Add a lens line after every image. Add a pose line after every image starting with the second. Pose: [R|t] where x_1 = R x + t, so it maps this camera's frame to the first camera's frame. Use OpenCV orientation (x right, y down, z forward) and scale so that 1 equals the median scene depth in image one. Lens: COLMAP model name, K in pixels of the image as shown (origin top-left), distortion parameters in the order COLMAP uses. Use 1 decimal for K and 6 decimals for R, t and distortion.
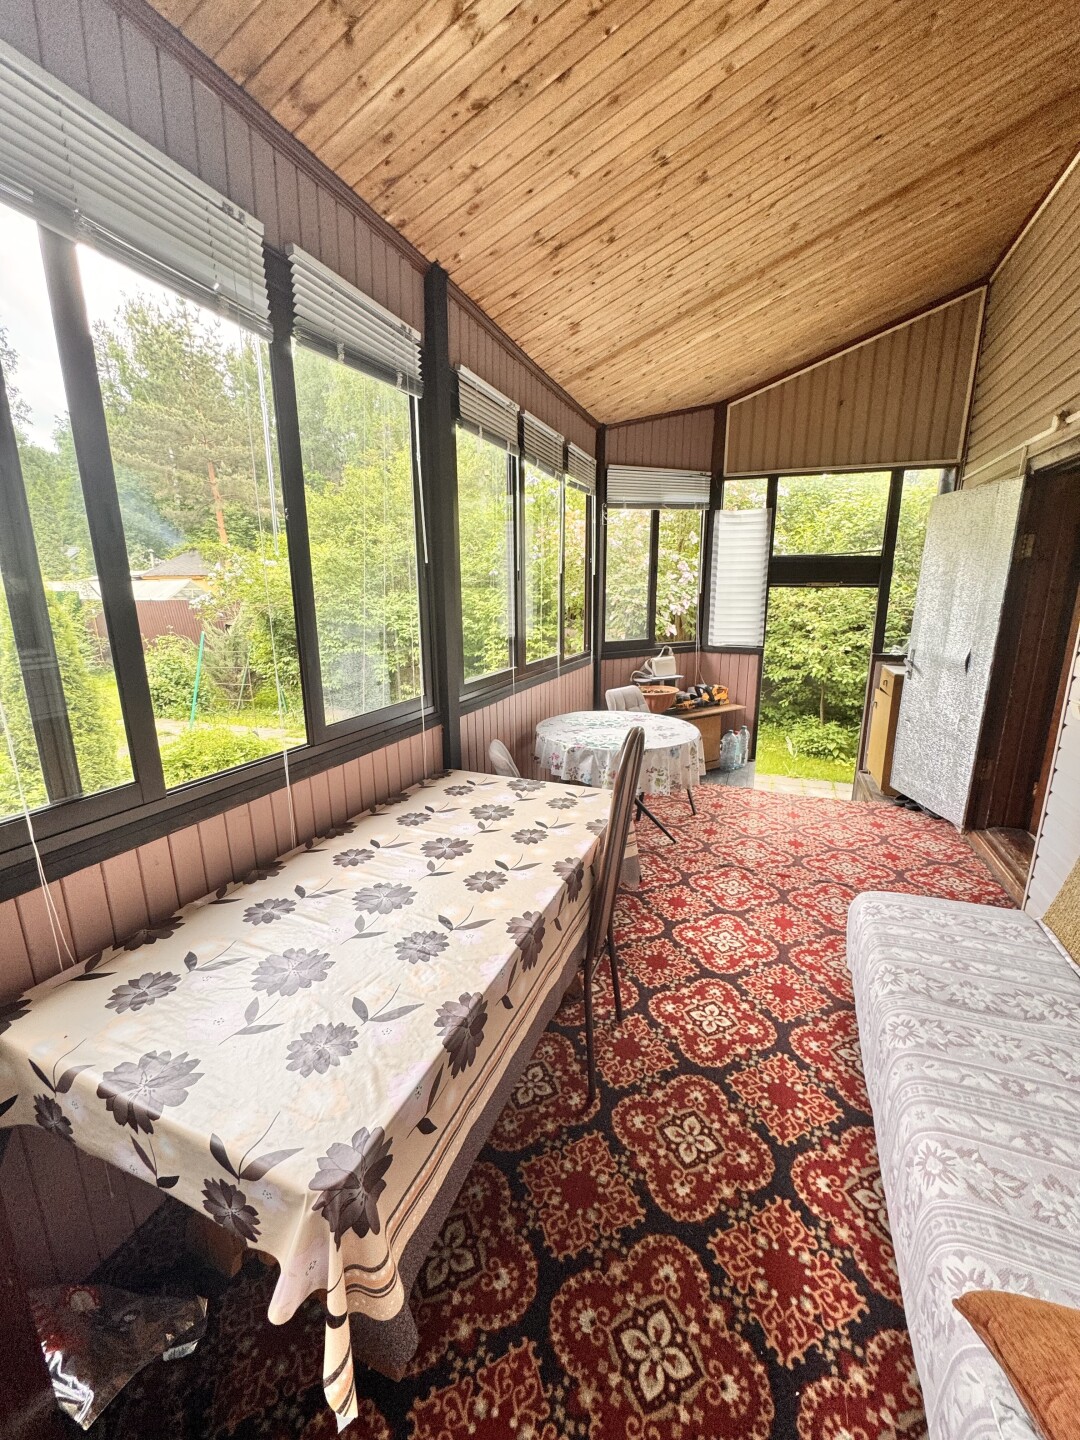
lens RADIAL K [[576.5, 0, 540.0], [0, 576.5, 720.0], [0, 0, 1]] dist [0.000387, -0.000021]
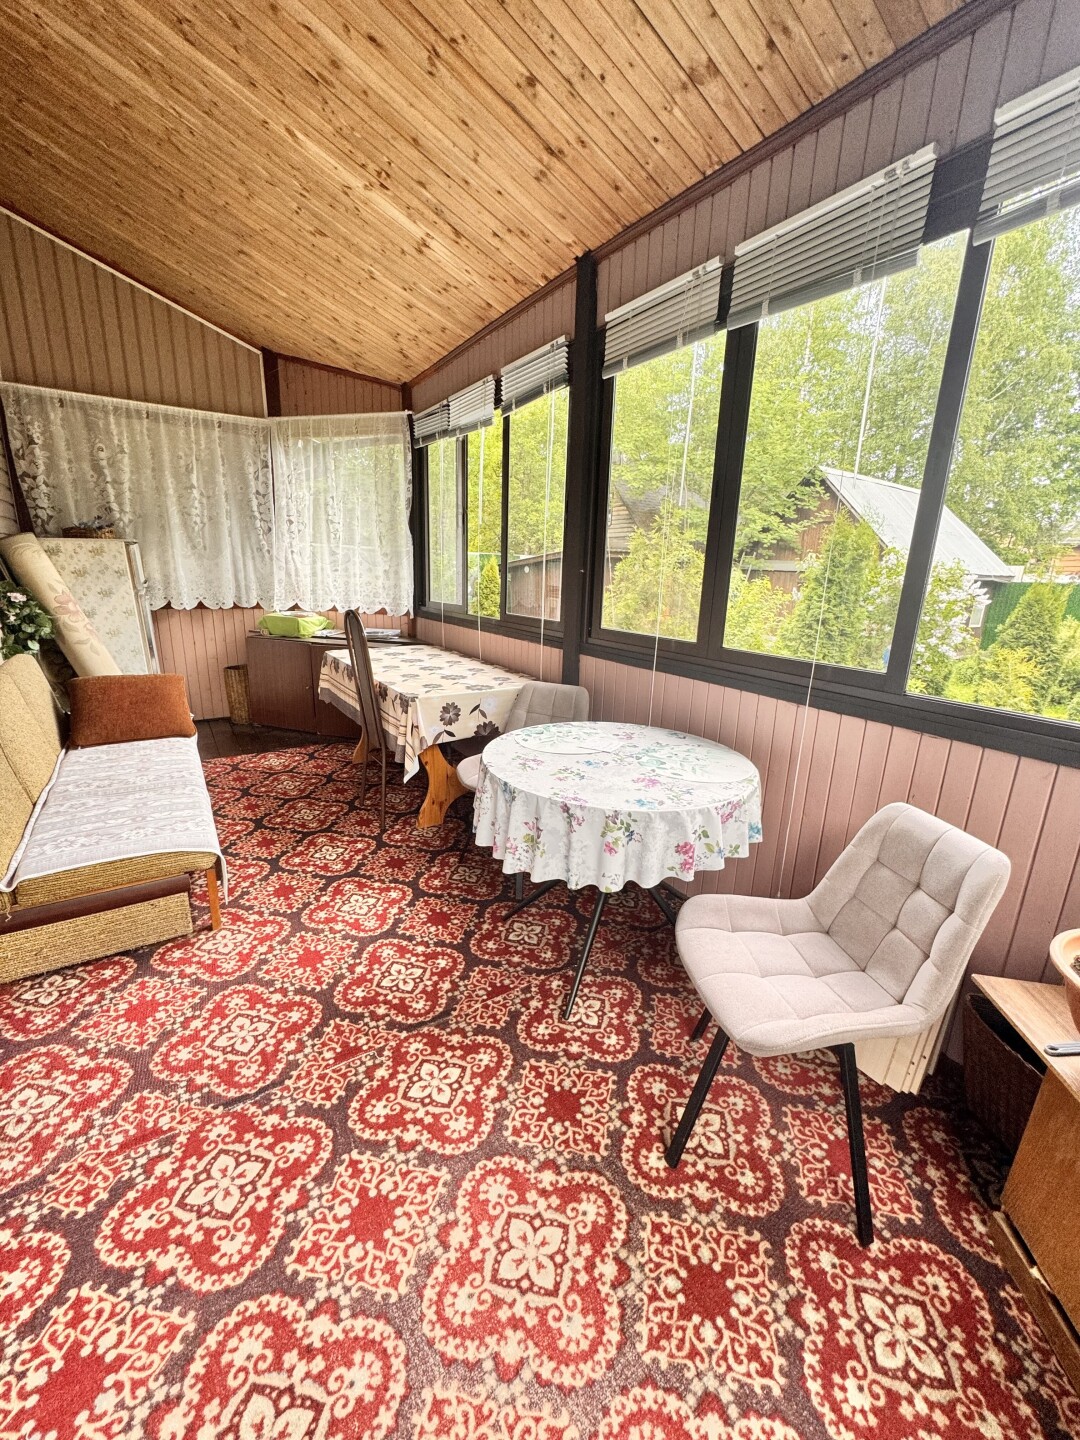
lens RADIAL K [[576.5, 0, 540.0], [0, 576.5, 720.0], [0, 0, 1]] dist [0.000387, -0.000021]
pose [[-0.571630, 0.189761, -0.798267, 0.820233], [-0.214003, 0.904736, 0.368315, -0.283157], [0.792112, 0.381372, -0.476564, 1.527893]]
